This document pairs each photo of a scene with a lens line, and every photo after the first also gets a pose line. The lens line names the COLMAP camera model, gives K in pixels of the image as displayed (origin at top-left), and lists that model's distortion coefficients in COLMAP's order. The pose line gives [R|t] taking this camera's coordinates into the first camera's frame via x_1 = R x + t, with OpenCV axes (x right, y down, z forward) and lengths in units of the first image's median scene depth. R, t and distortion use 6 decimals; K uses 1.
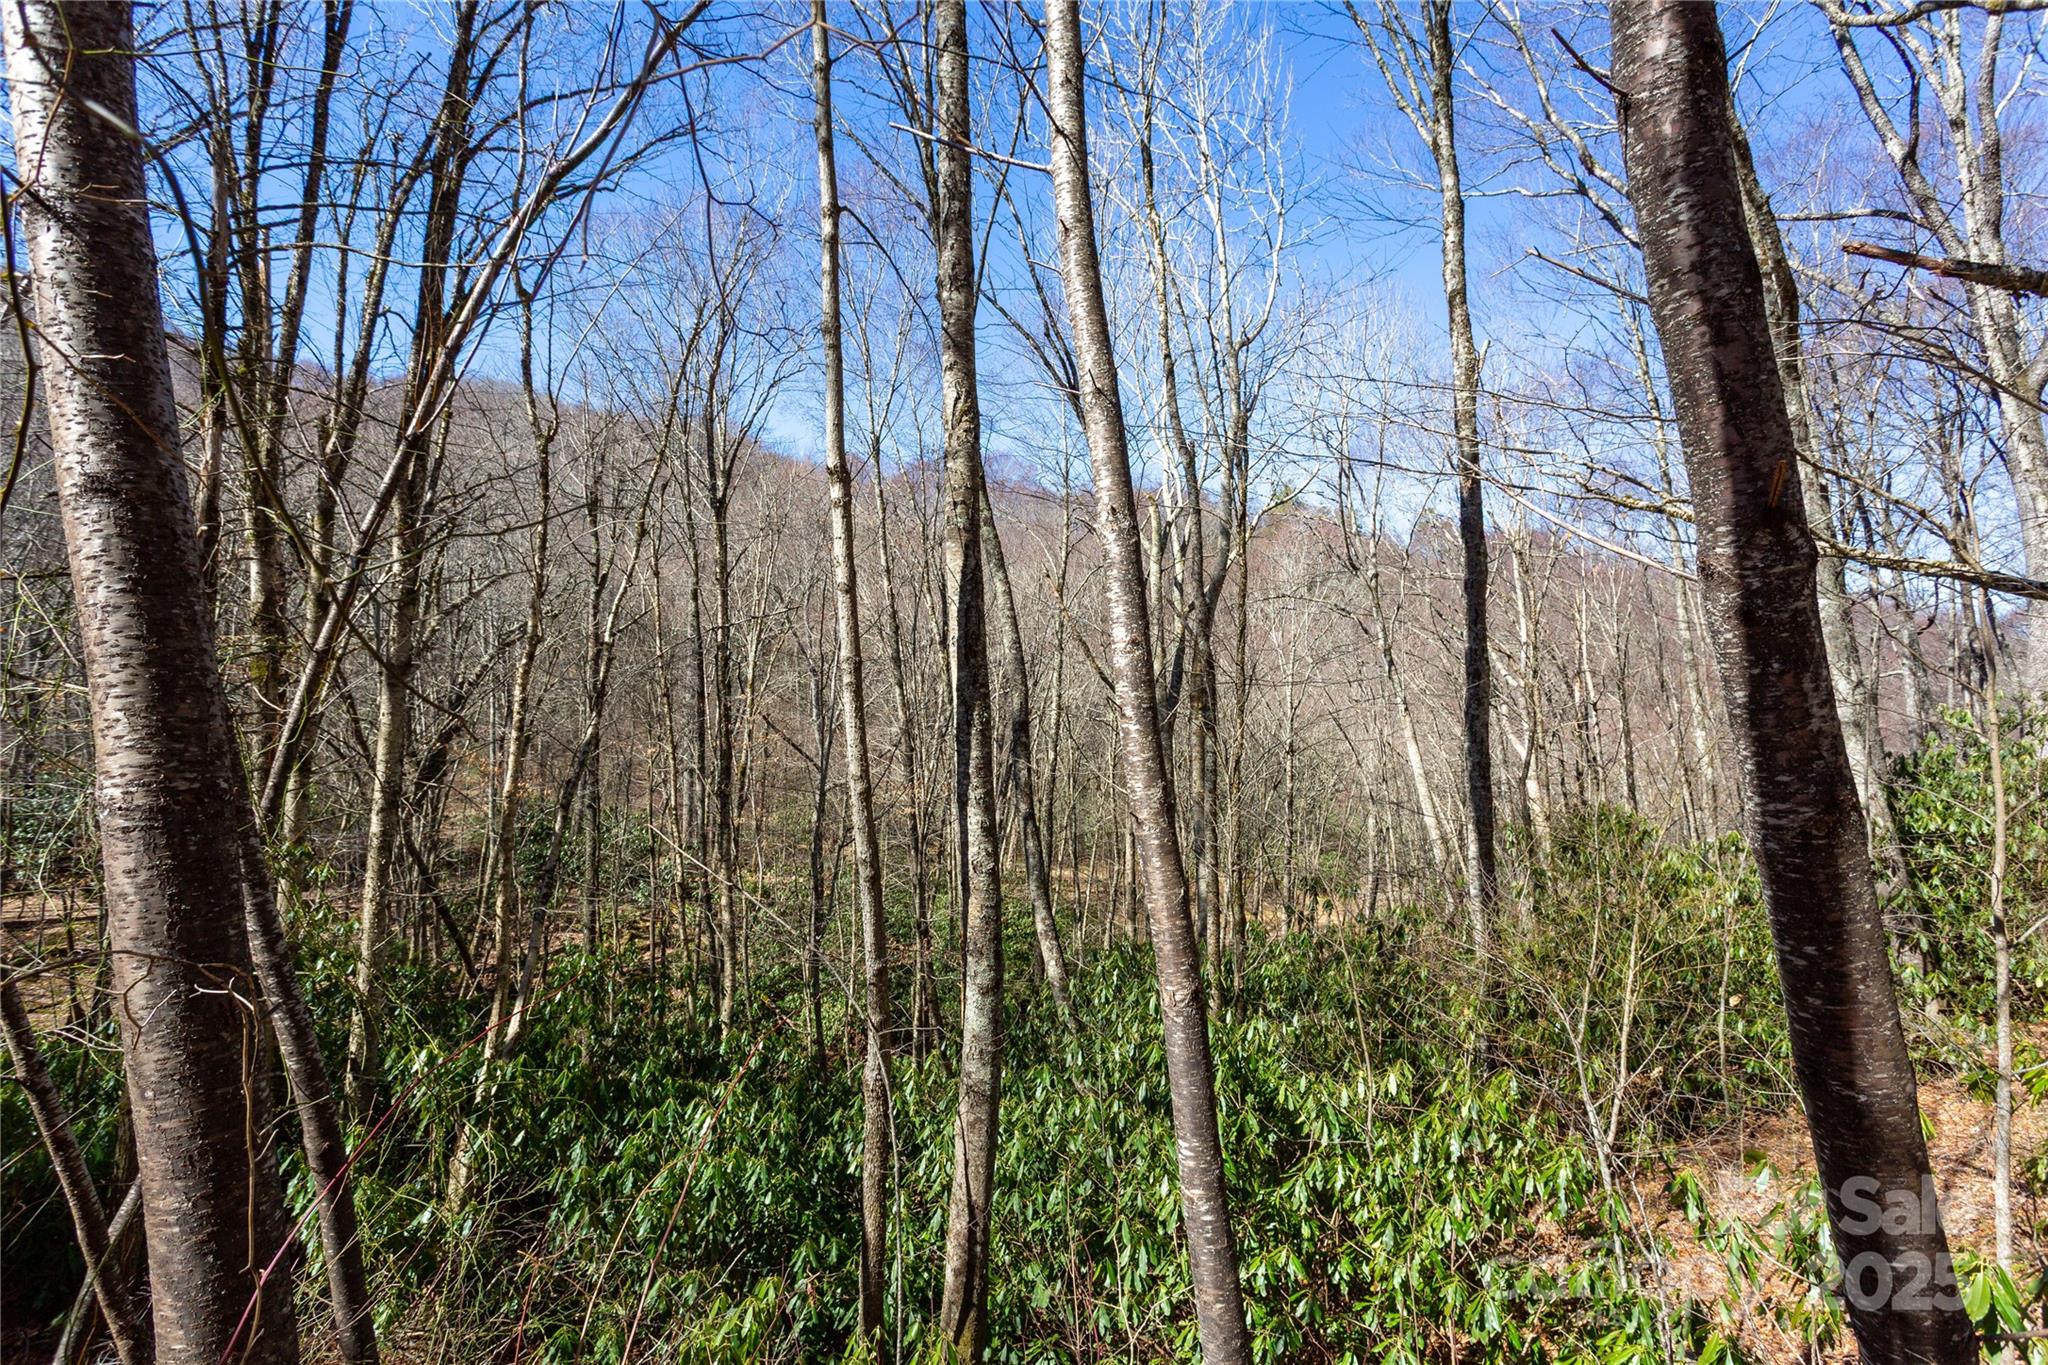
lens RADIAL K [[981.5, 0, 1024.2], [0, 981.5, 692.7], [0, 0, 1]] dist [0.000691, 0.000129]
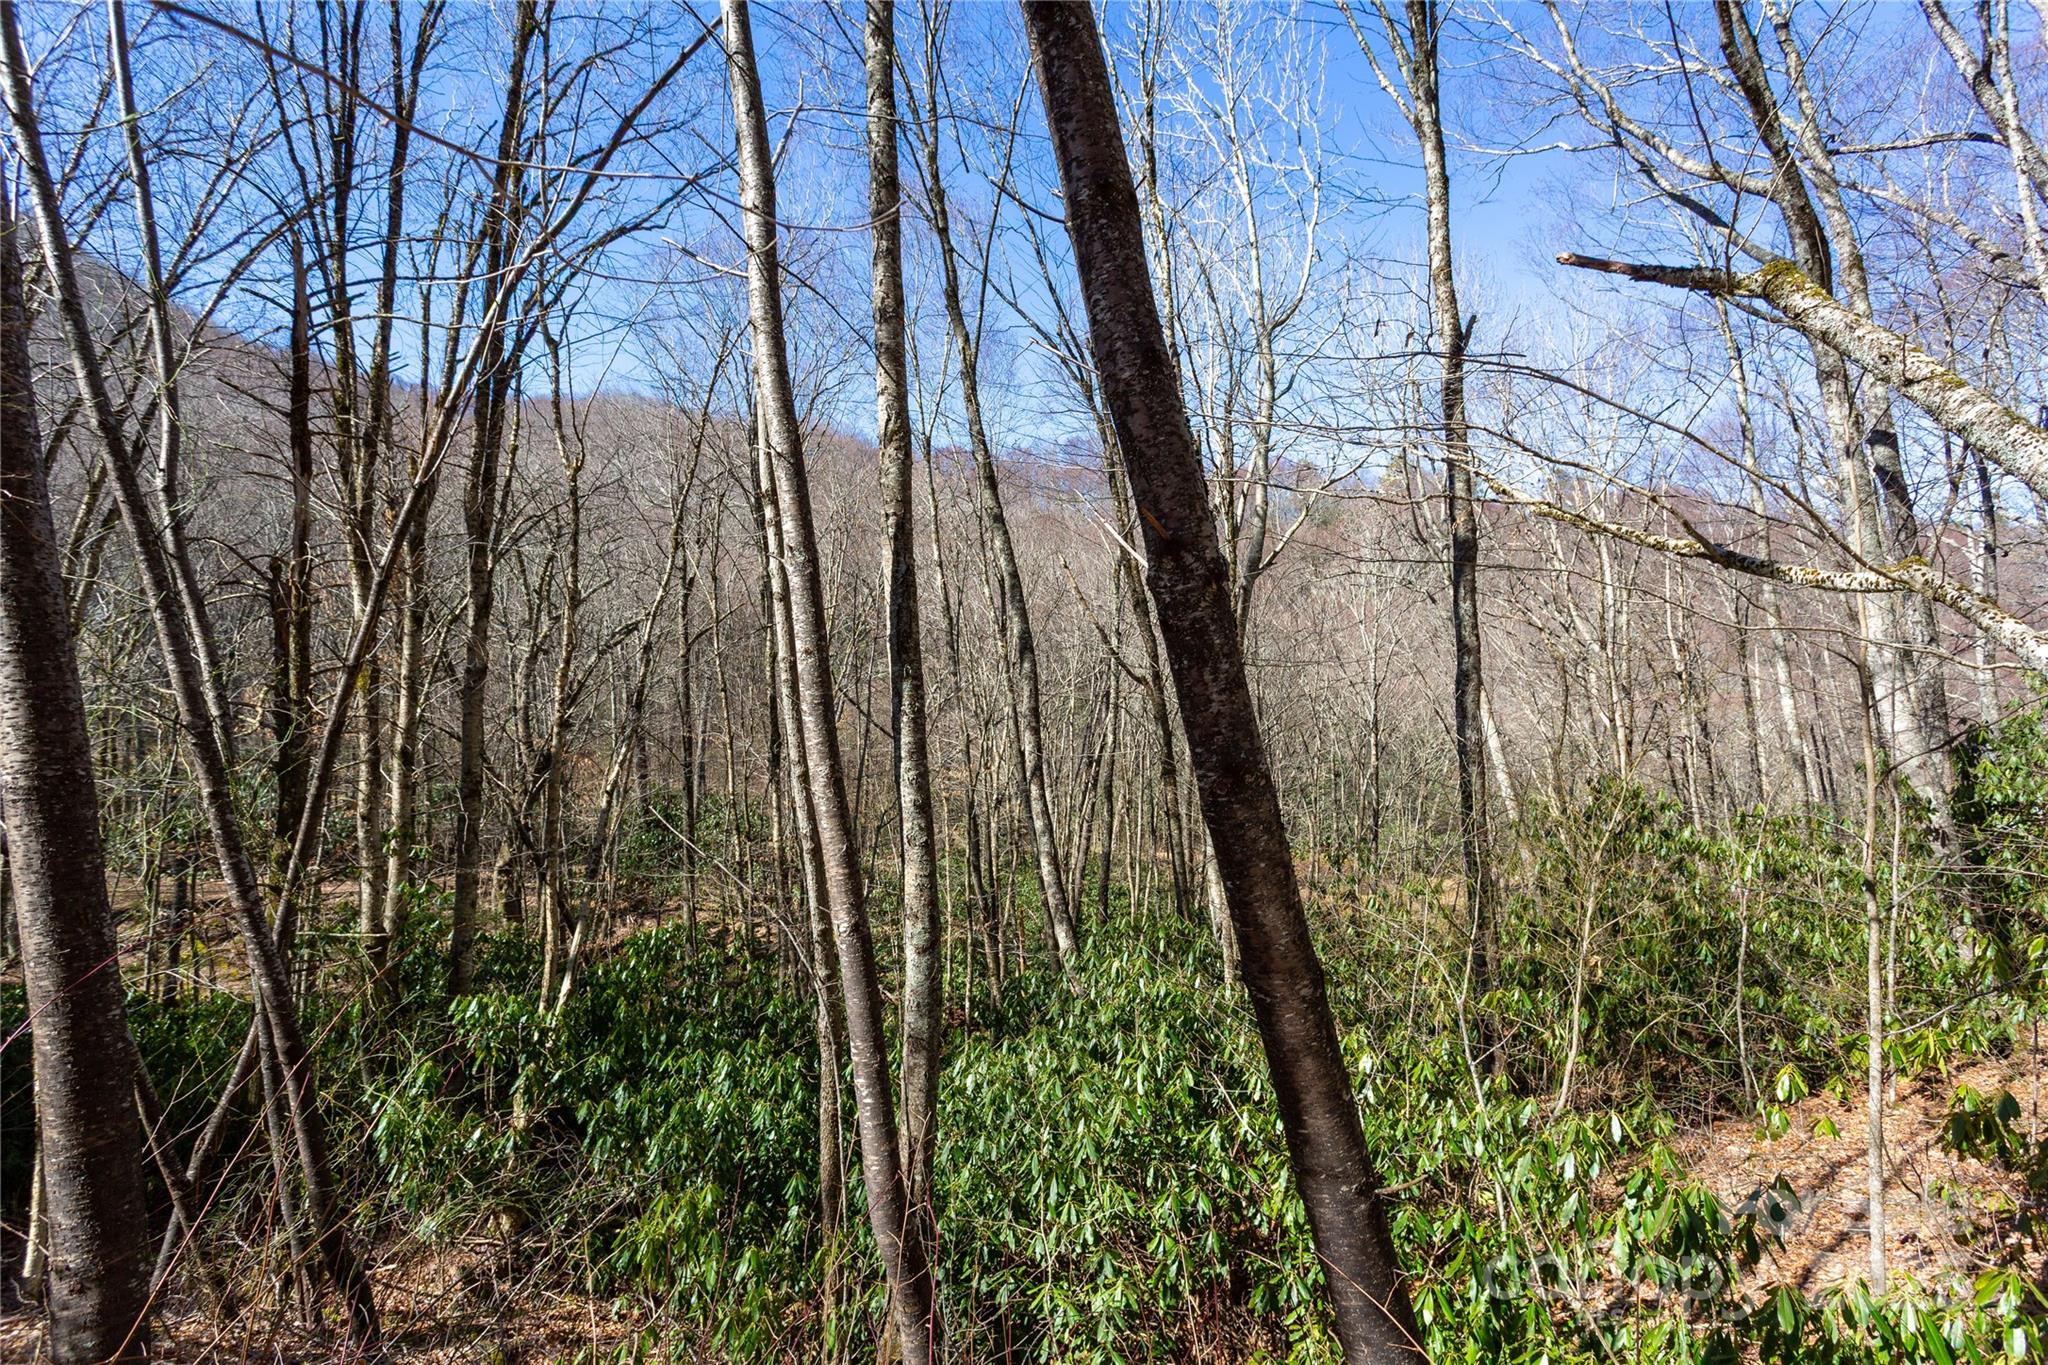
lens RADIAL K [[1001.4, 0, 1056.5], [0, 1001.4, 691.0], [0, 0, 1]] dist [0.001400, 0.000614]
pose [[0.991969, -0.025500, -0.123884, 0.195643], [0.027493, 0.999518, 0.014403, -0.003392], [0.123457, -0.017693, 0.992192, -0.082290]]
